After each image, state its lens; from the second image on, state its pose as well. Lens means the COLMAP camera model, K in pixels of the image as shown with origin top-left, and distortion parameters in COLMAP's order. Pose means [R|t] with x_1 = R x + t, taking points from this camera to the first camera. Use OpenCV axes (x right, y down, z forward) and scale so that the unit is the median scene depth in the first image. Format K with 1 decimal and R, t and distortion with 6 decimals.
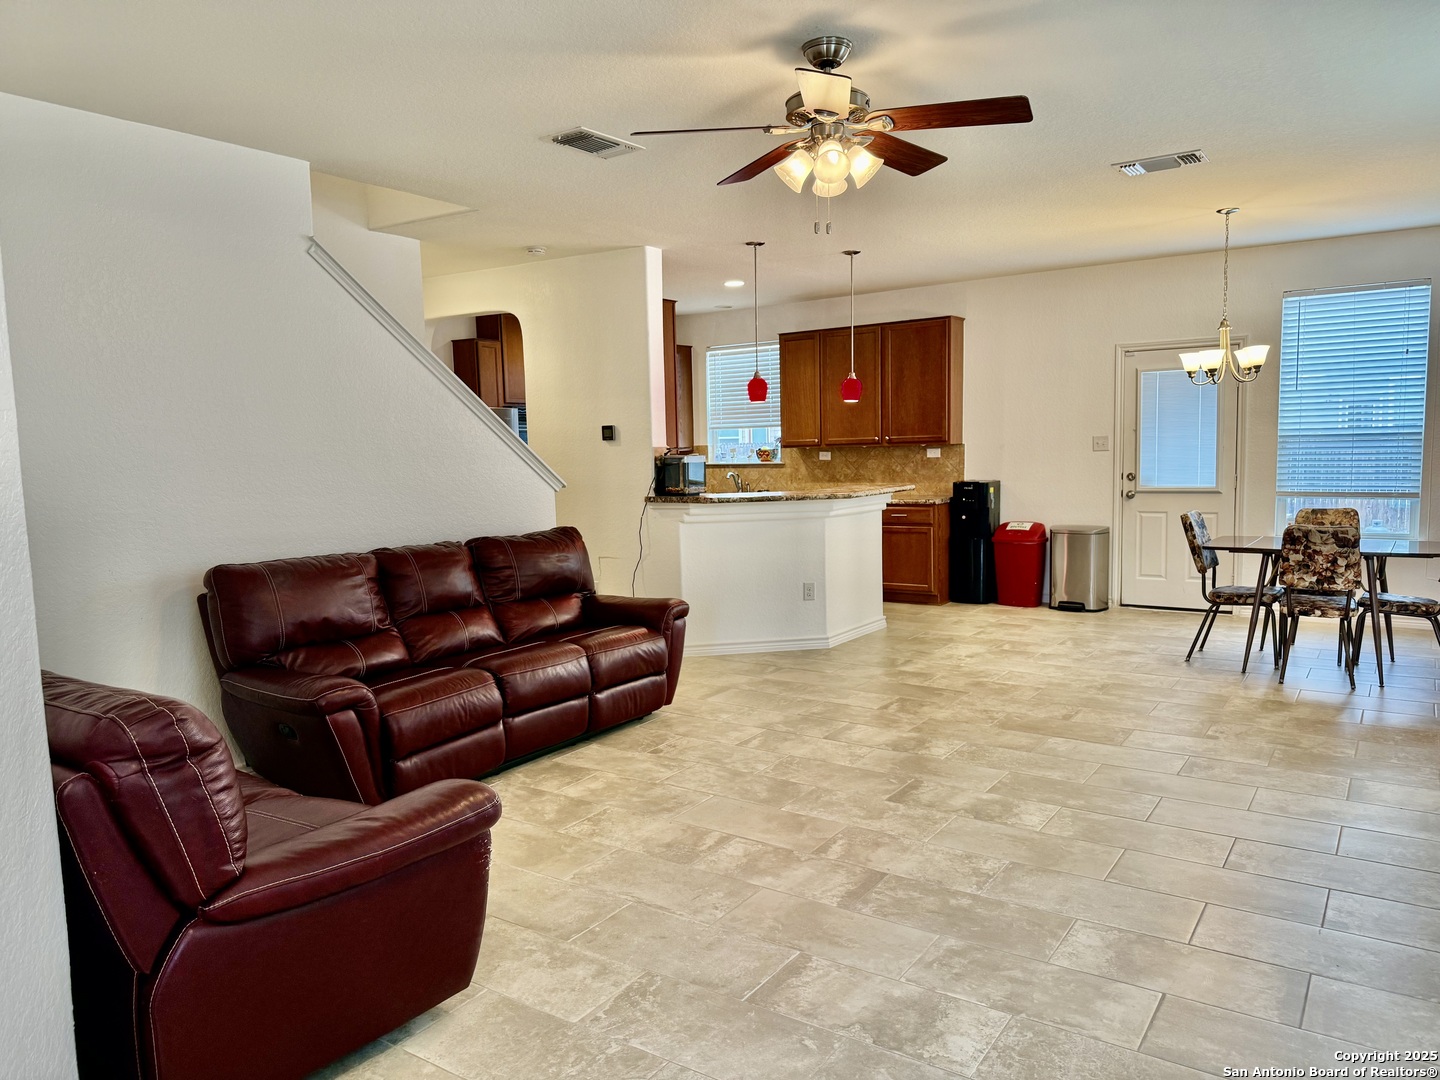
lens RADIAL K [[1028.3, 0, 720.0], [0, 1028.3, 540.0], [0, 0, 1]] dist [-0.036049, 0.005119]
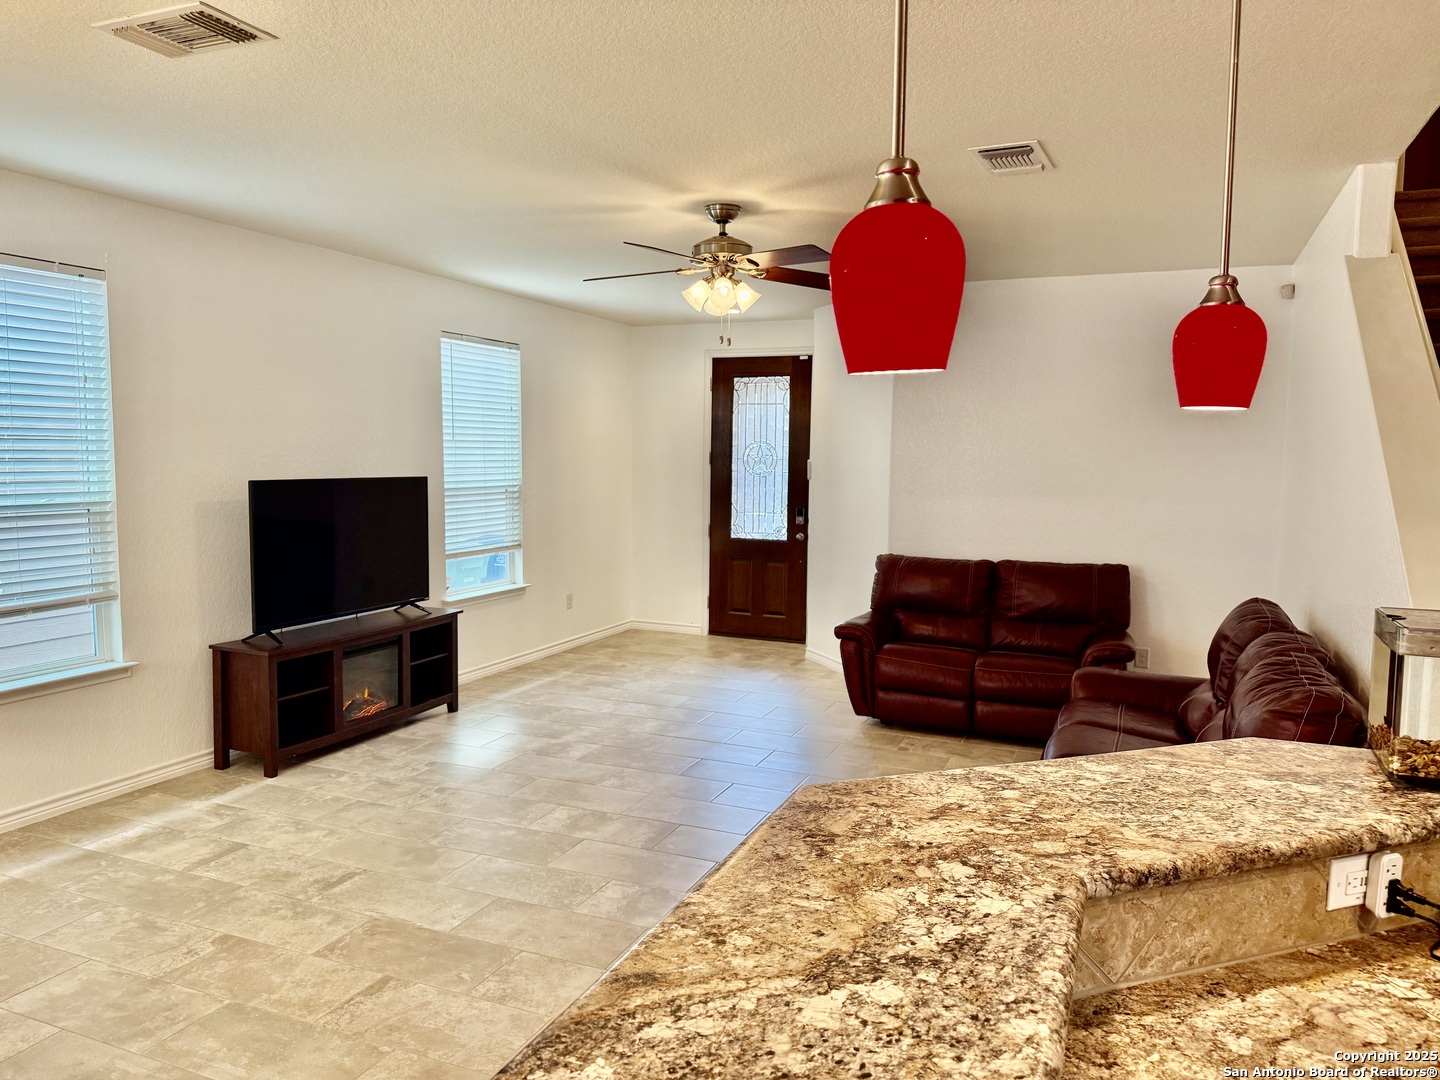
lens RADIAL K [[1028.3, 0, 720.0], [0, 1028.3, 540.0], [0, 0, 1]] dist [-0.036049, 0.005119]
pose [[-0.981697, 0.026996, -0.188527, 0.275774], [-0.007303, 0.983838, 0.178912, -0.217075], [0.190310, 0.177015, -0.965633, 1.752965]]
